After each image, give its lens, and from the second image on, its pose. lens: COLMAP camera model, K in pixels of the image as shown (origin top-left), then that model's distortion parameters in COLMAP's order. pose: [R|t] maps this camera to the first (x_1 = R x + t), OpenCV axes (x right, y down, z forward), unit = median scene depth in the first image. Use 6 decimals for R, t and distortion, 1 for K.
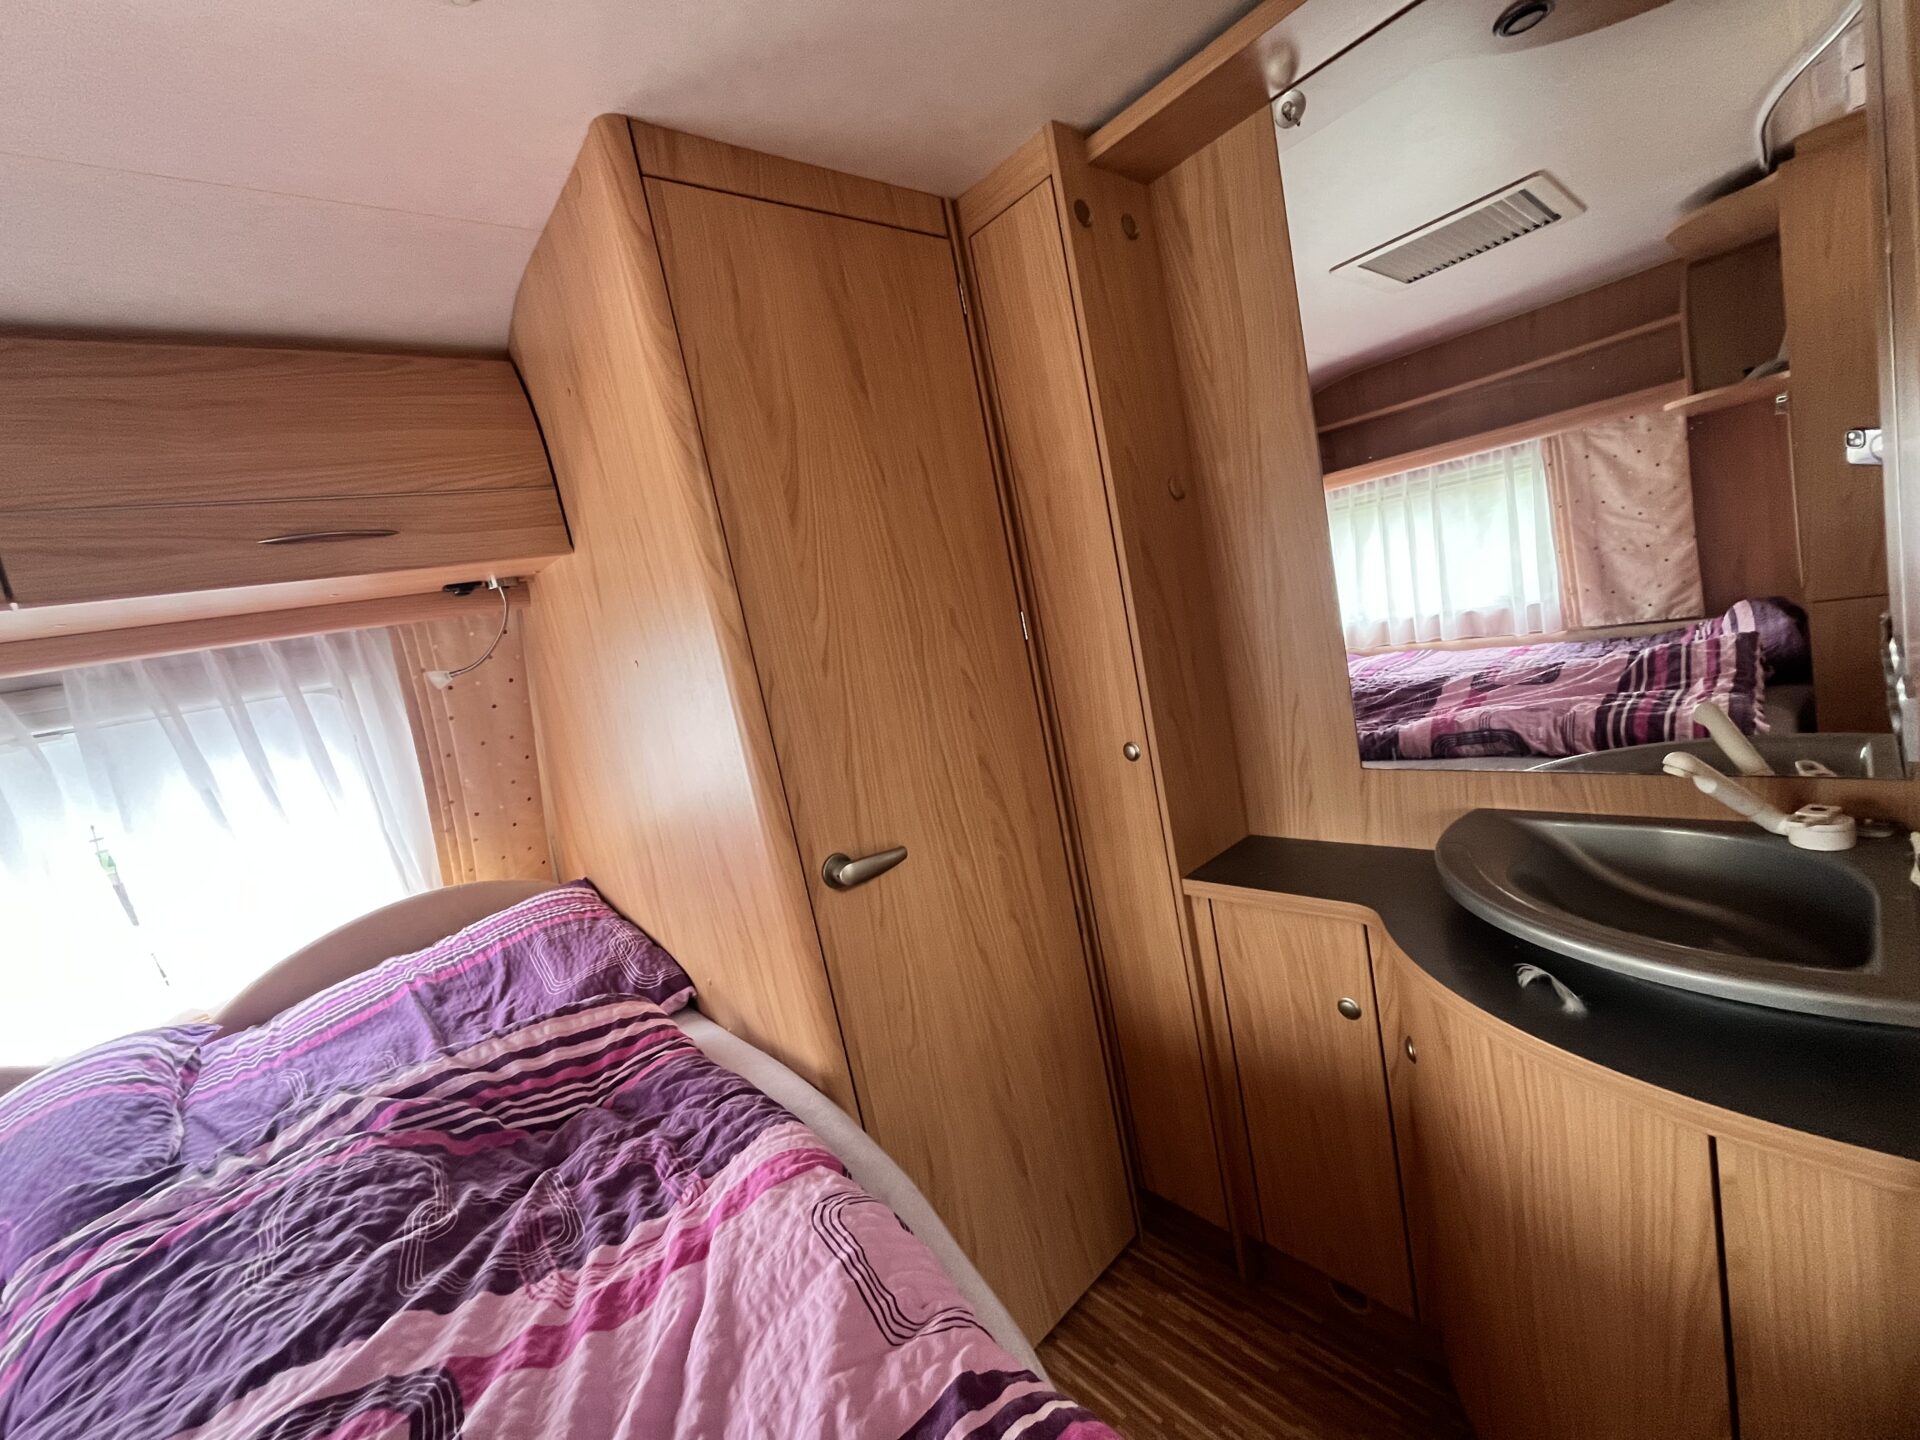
lens RADIAL K [[779.8, 0, 960.0], [0, 779.8, 720.0], [0, 0, 1]] dist [-0.005928, -0.000040]
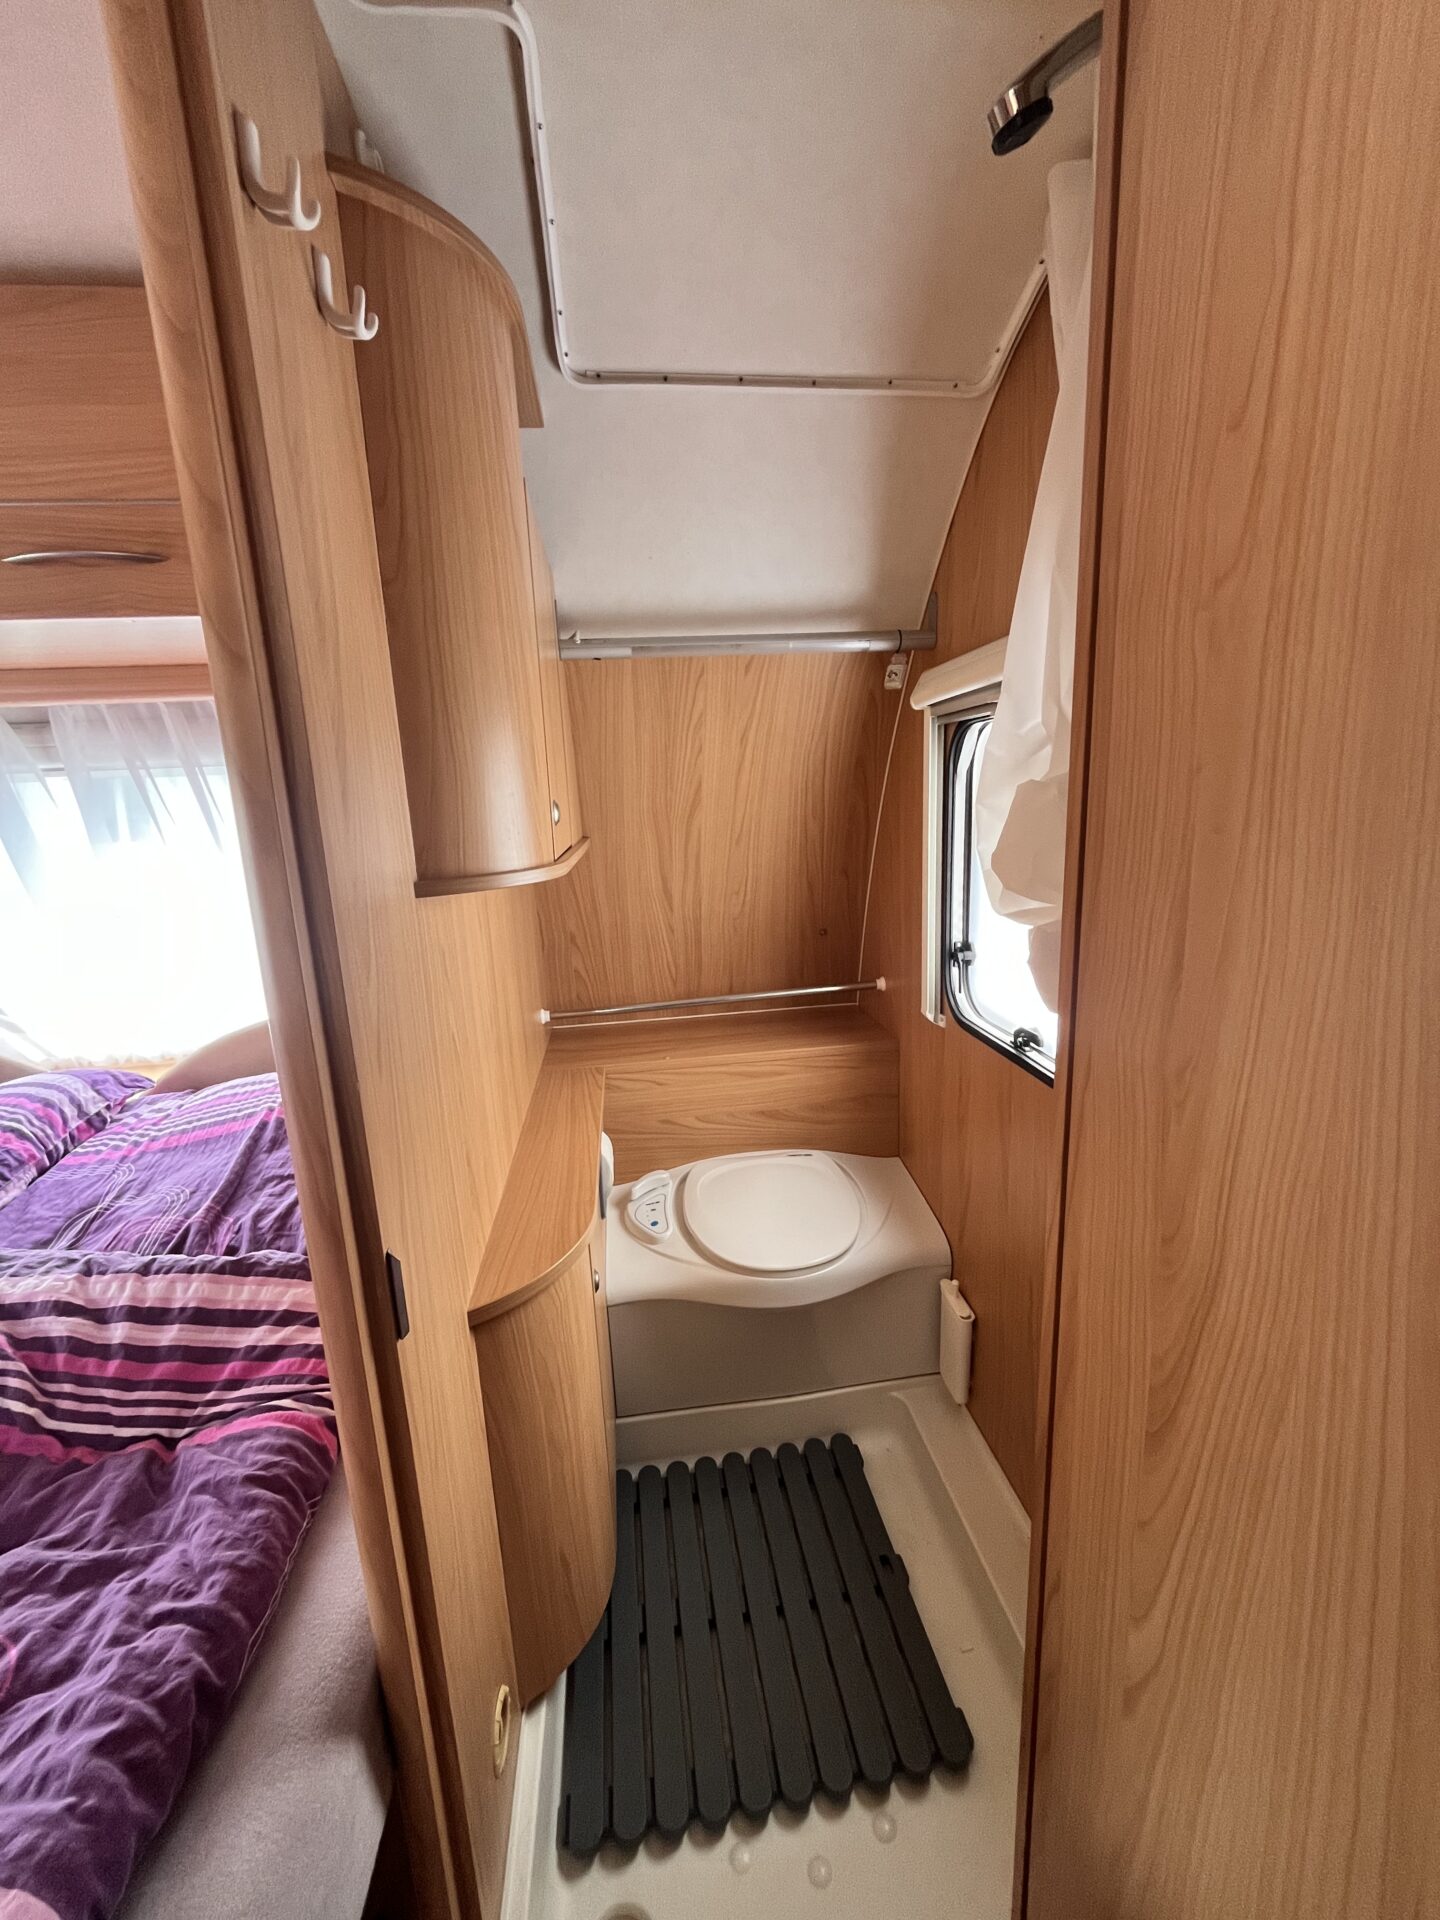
lens RADIAL K [[779.8, 0, 720.0], [0, 779.8, 960.0], [0, 0, 1]] dist [-0.005928, -0.000040]
pose [[0.822690, 0.271163, -0.499652, 0.131080], [-0.195532, 0.960256, 0.199186, -0.118154], [0.533806, -0.066170, 0.843014, 0.589977]]
